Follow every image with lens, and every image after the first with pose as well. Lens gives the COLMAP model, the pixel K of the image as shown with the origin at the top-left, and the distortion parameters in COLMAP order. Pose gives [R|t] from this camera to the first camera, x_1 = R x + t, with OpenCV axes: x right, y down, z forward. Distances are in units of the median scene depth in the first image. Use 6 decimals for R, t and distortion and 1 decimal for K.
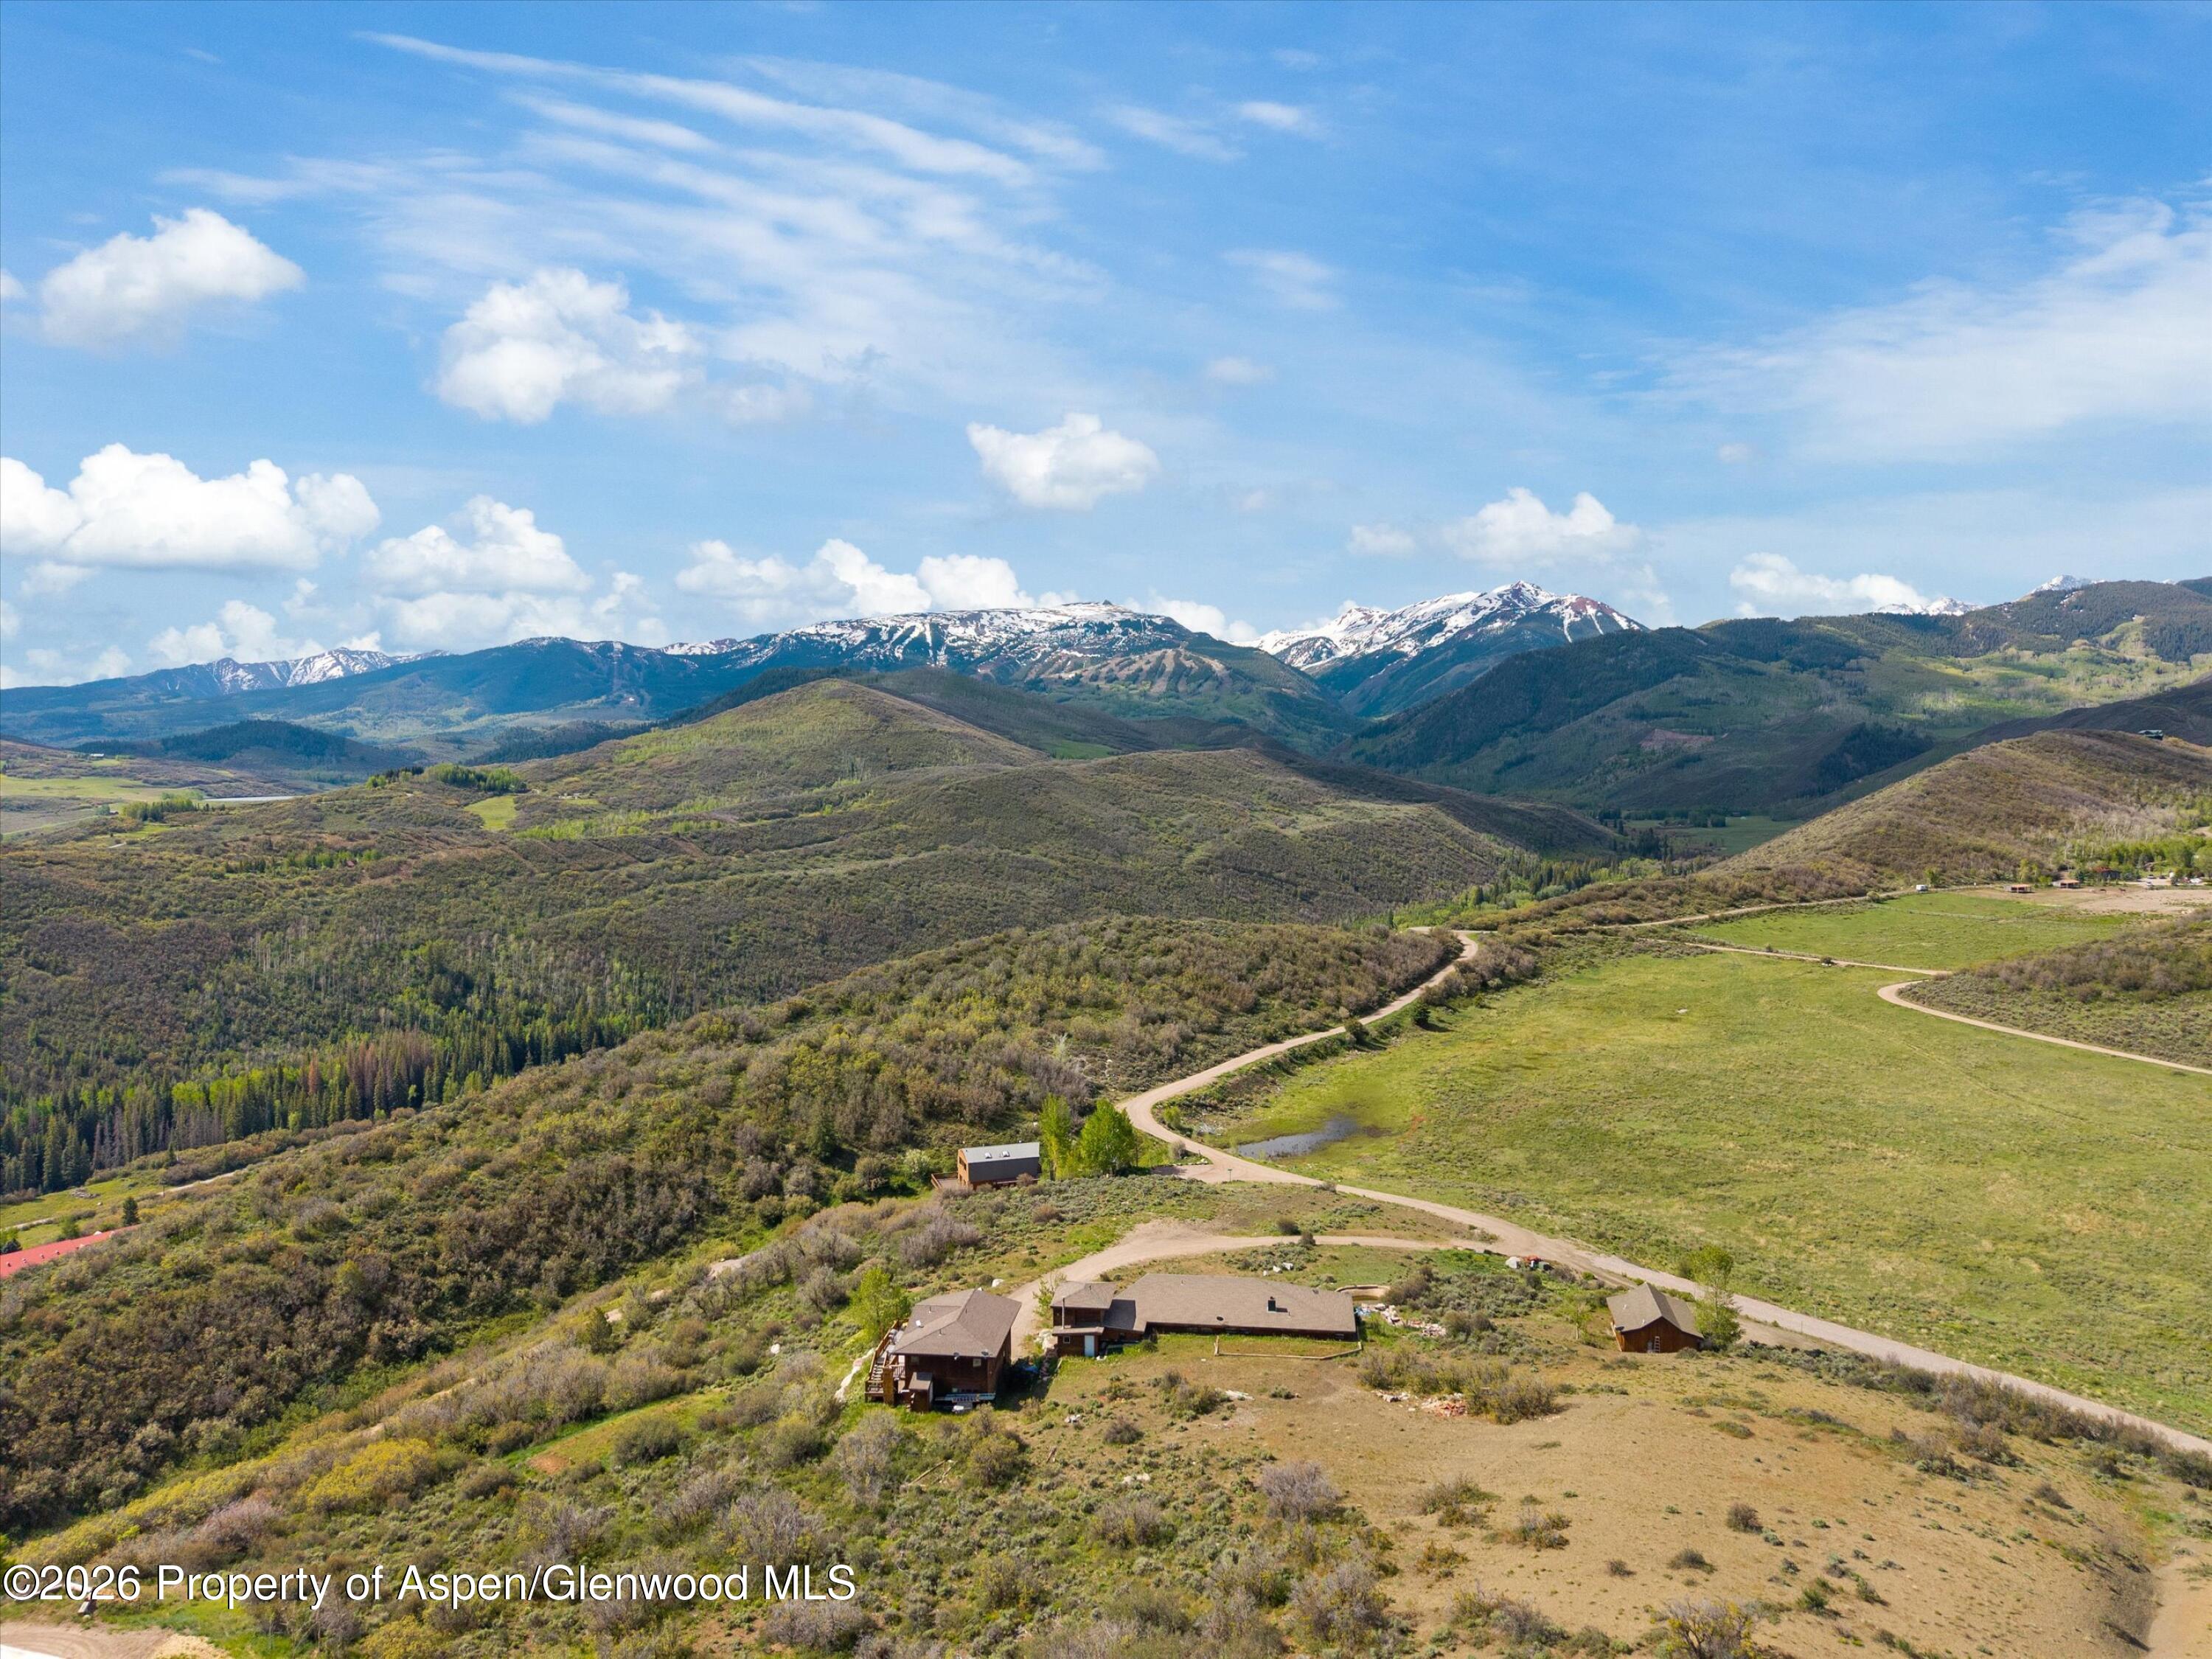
lens RADIAL K [[1481.2, 0, 1117.5], [0, 1481.2, 830.9], [0, 0, 1]] dist [0.030404, -0.030245]
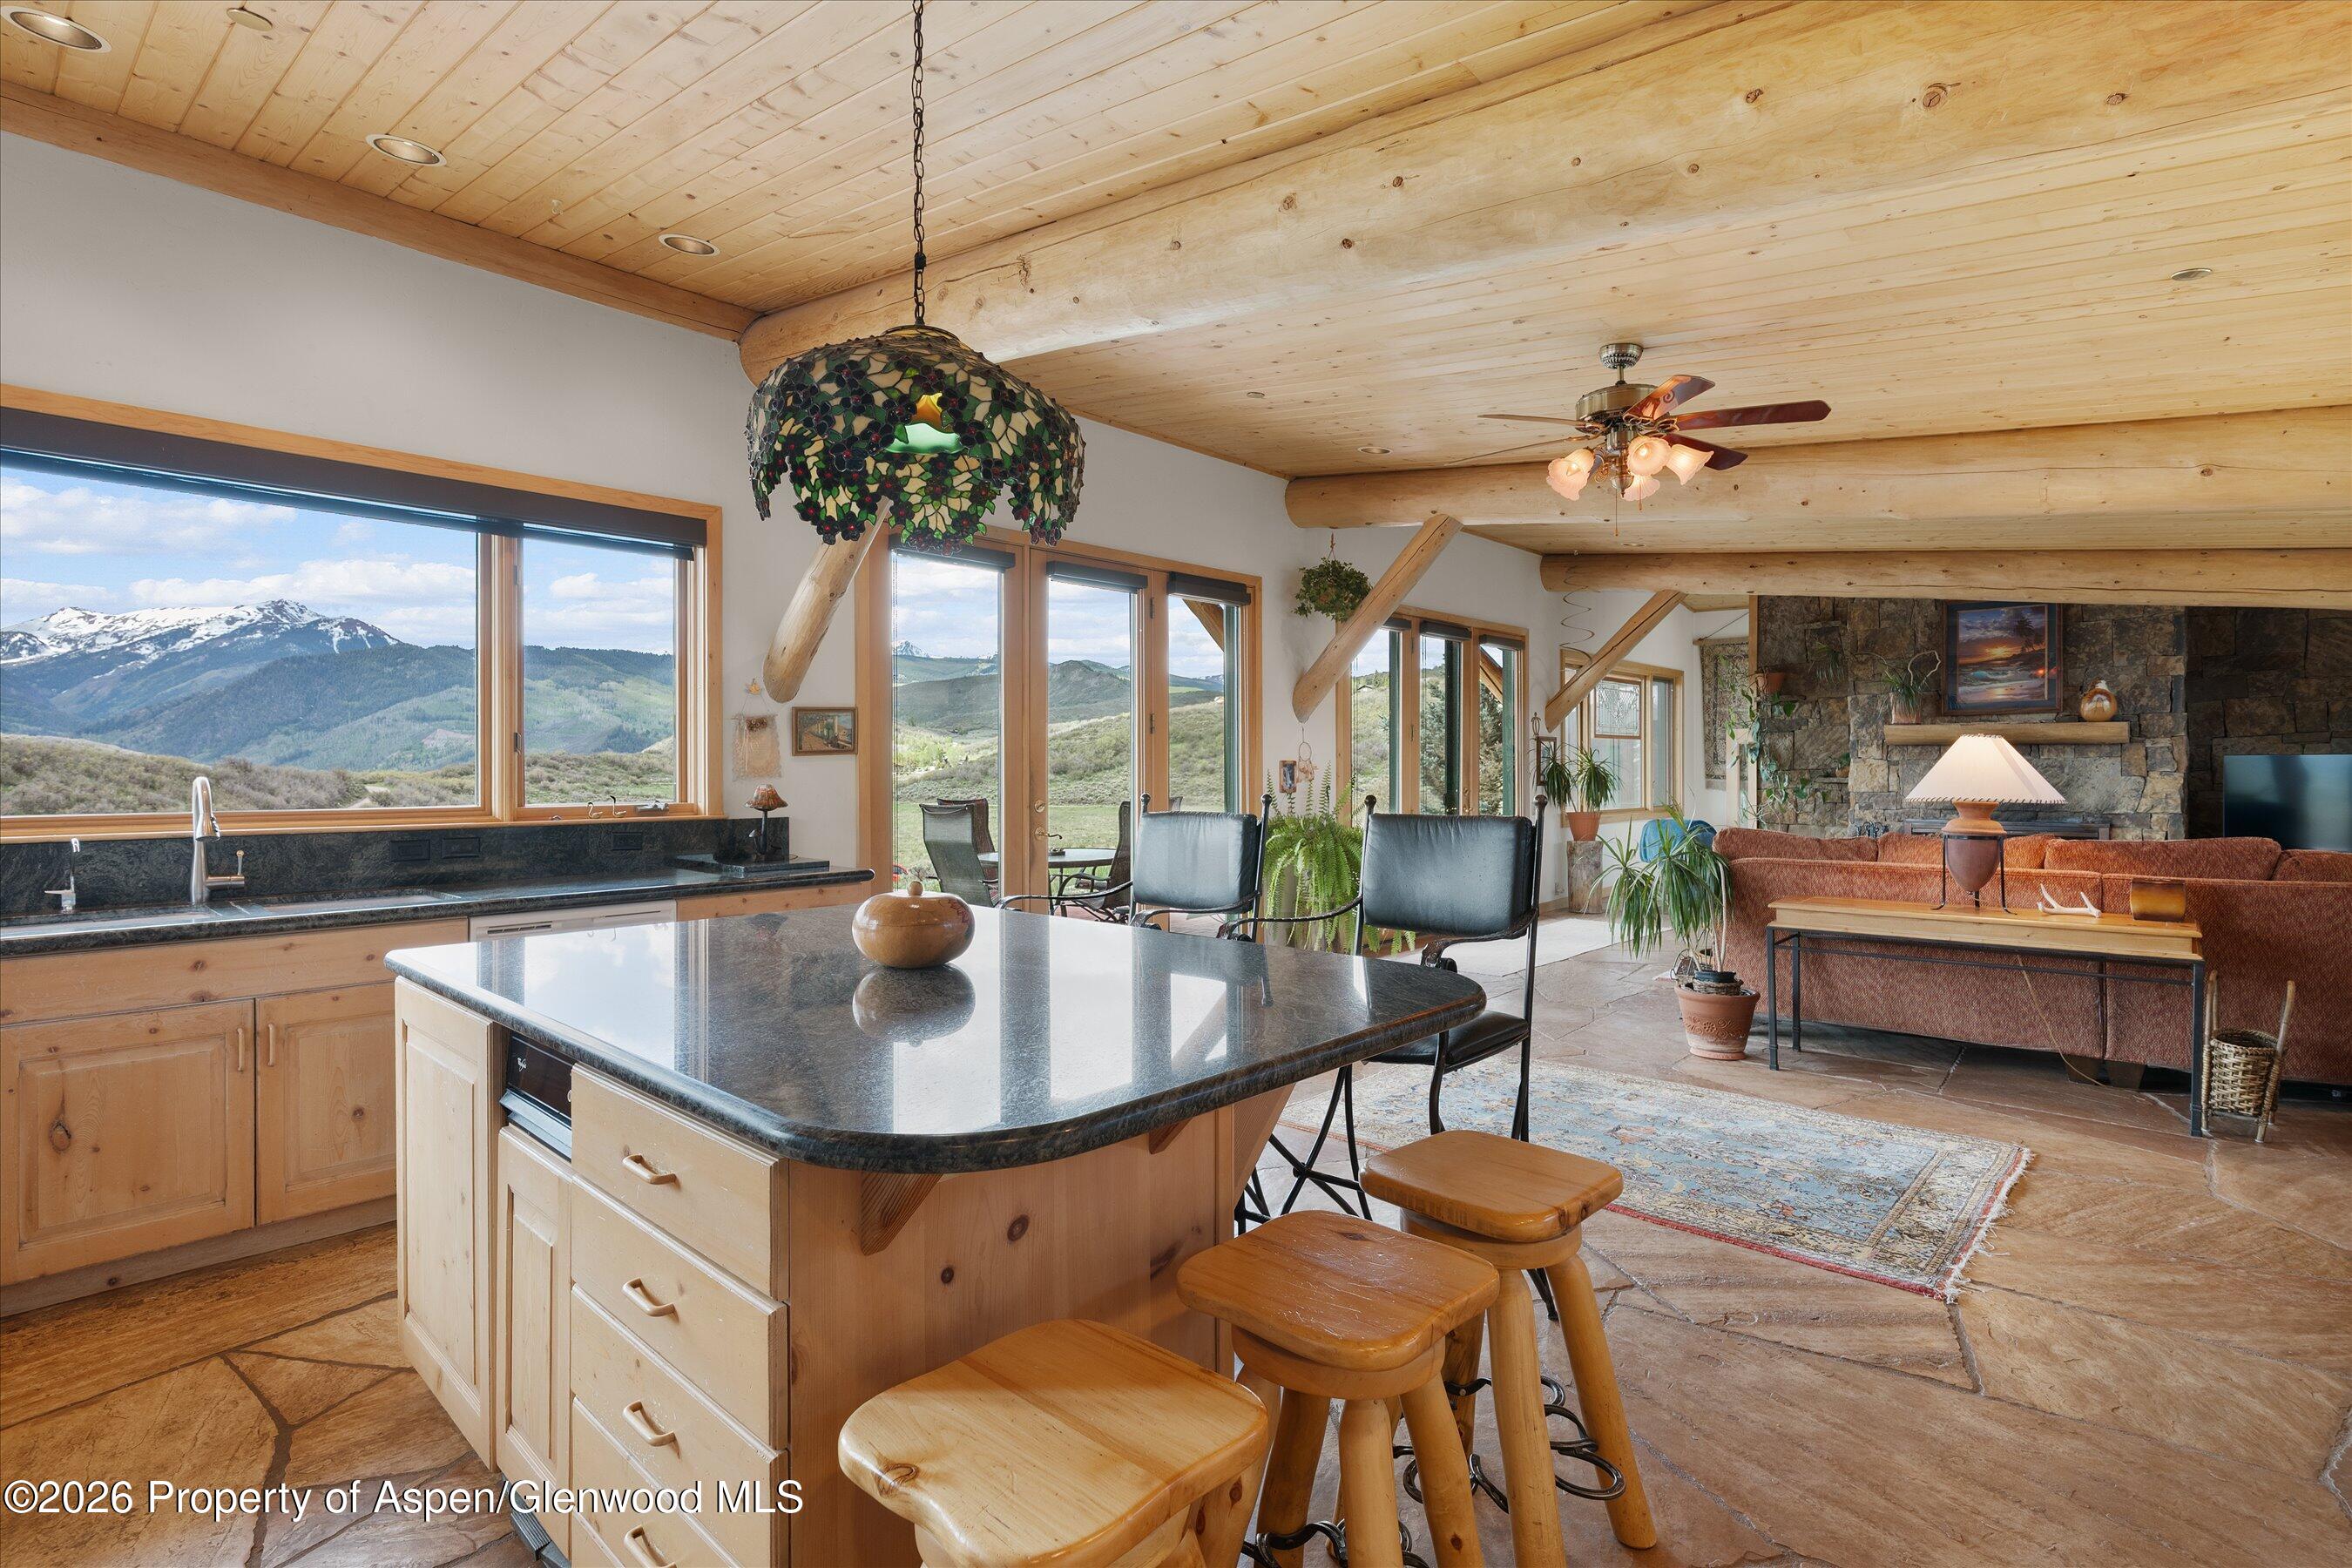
lens RADIAL K [[1125.2, 0, 1167.1], [0, 1125.2, 769.1], [0, 0, 1]] dist [-0.004541, 0.005974]
pose [[0.595723, 0.000028, 0.803190, 0.004960], [0.041163, 0.998685, -0.030565, 0.064335], [-0.802135, 0.051270, 0.594938, 0.192833]]
